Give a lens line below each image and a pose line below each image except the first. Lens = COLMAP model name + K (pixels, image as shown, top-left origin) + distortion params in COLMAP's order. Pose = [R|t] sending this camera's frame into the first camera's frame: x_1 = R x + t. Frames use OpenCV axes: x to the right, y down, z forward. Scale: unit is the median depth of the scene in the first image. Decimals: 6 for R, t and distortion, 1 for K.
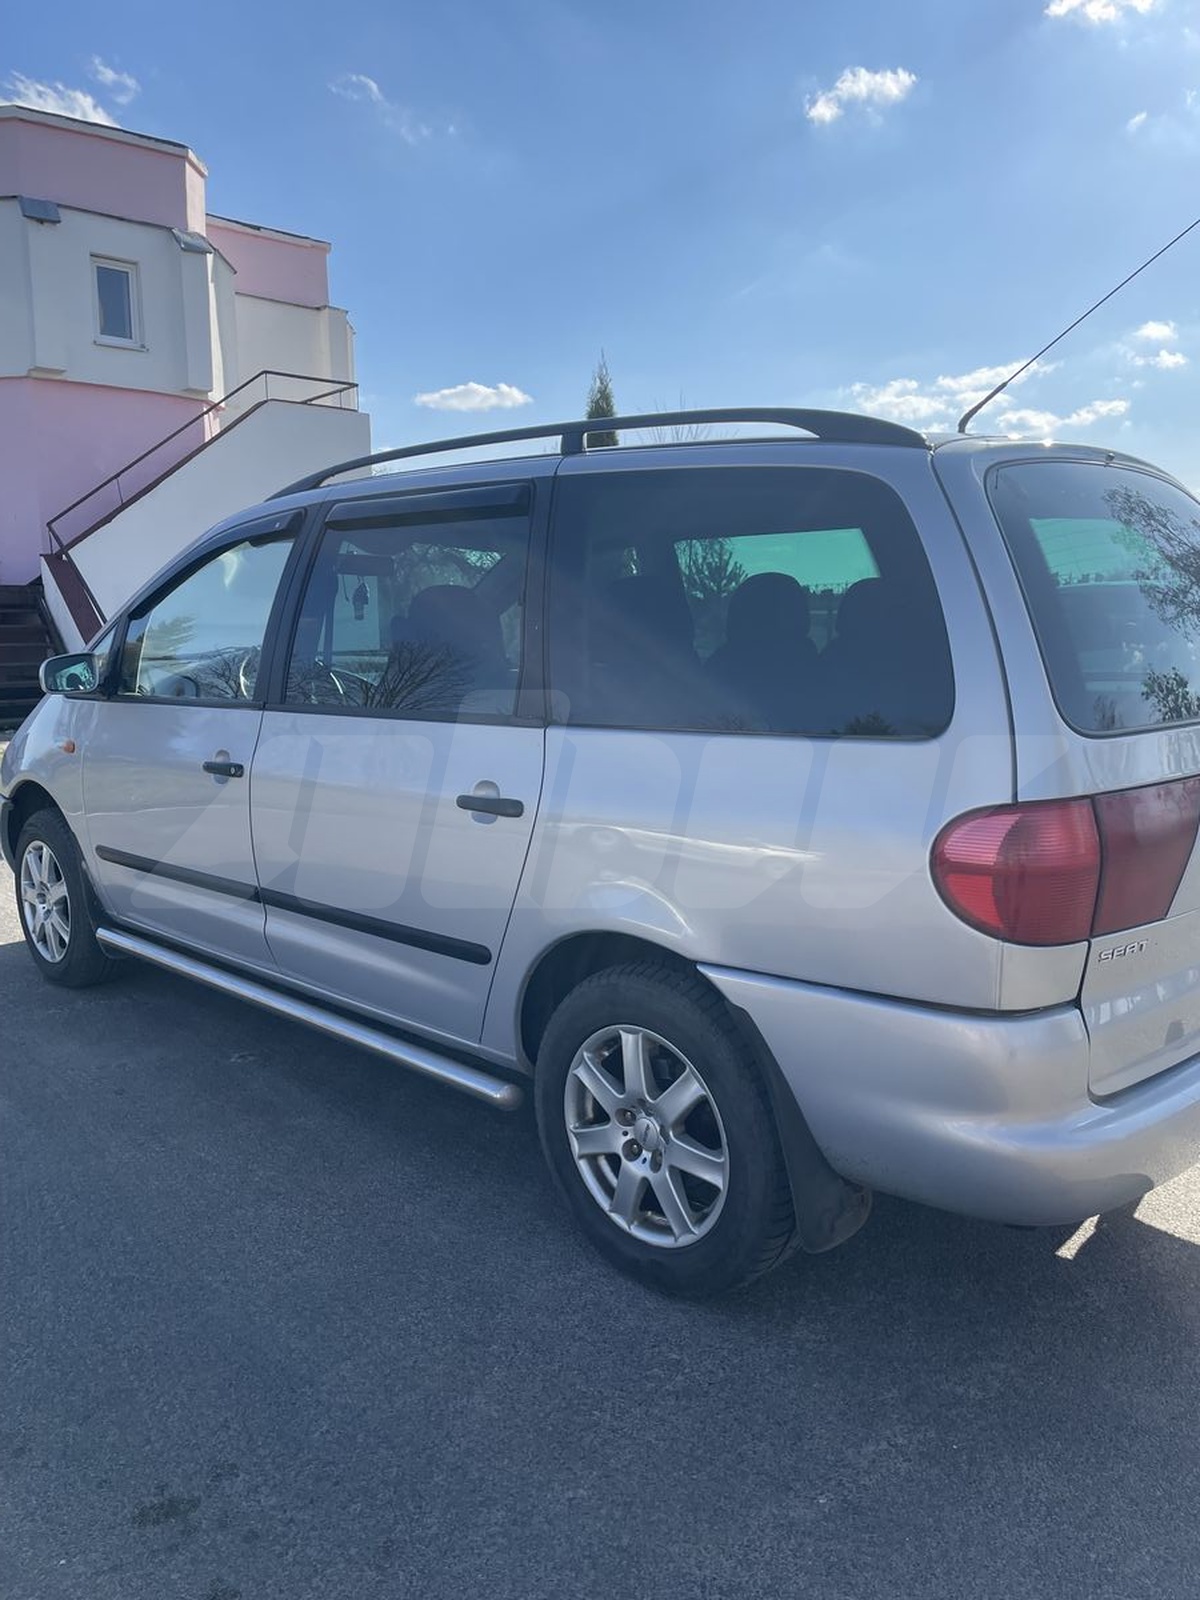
lens RADIAL K [[1207.7, 0, 603.0], [0, 1207.7, 806.3], [0, 0, 1]] dist [-0.006735, -0.029885]
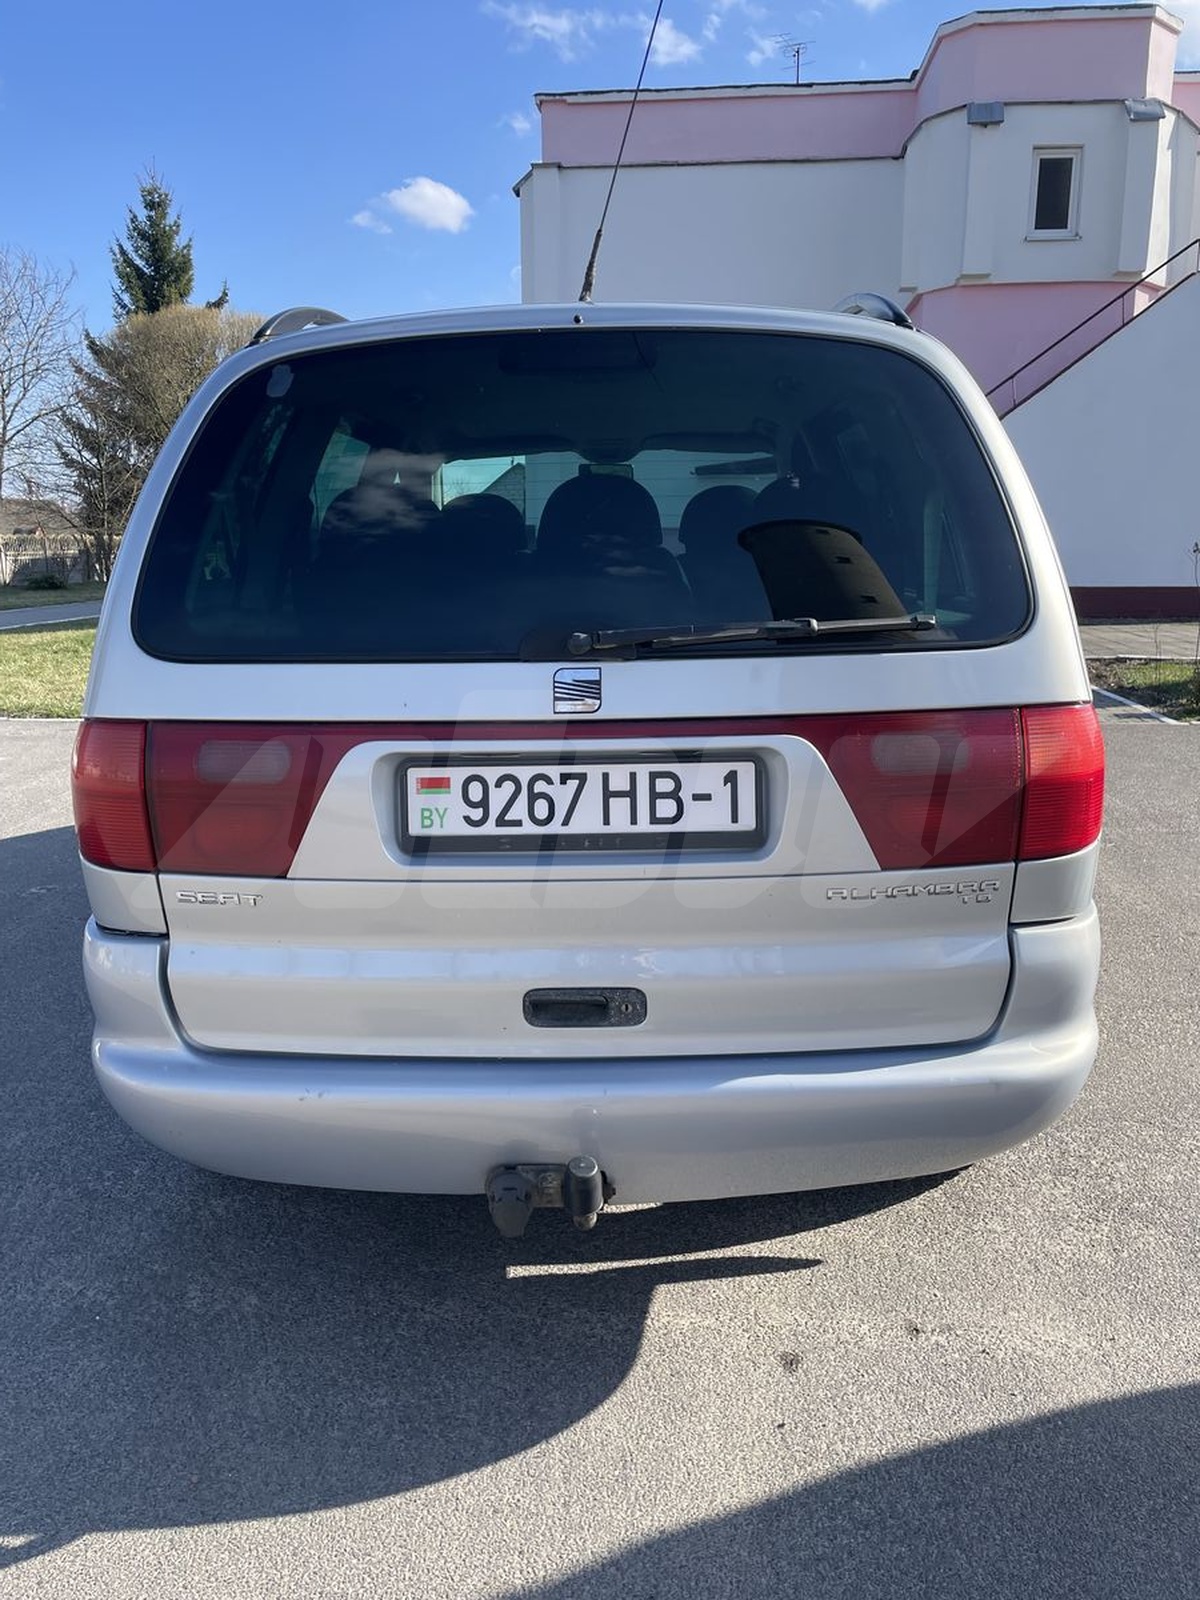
lens RADIAL K [[1207.7, 0, 595.9], [0, 1207.7, 798.4], [0, 0, 1]] dist [-0.006735, -0.029885]
pose [[0.685313, 0.144965, -0.713674, 0.108053], [-0.091042, 0.989354, 0.113538, -0.007987], [0.722535, -0.012834, 0.691215, 0.047644]]
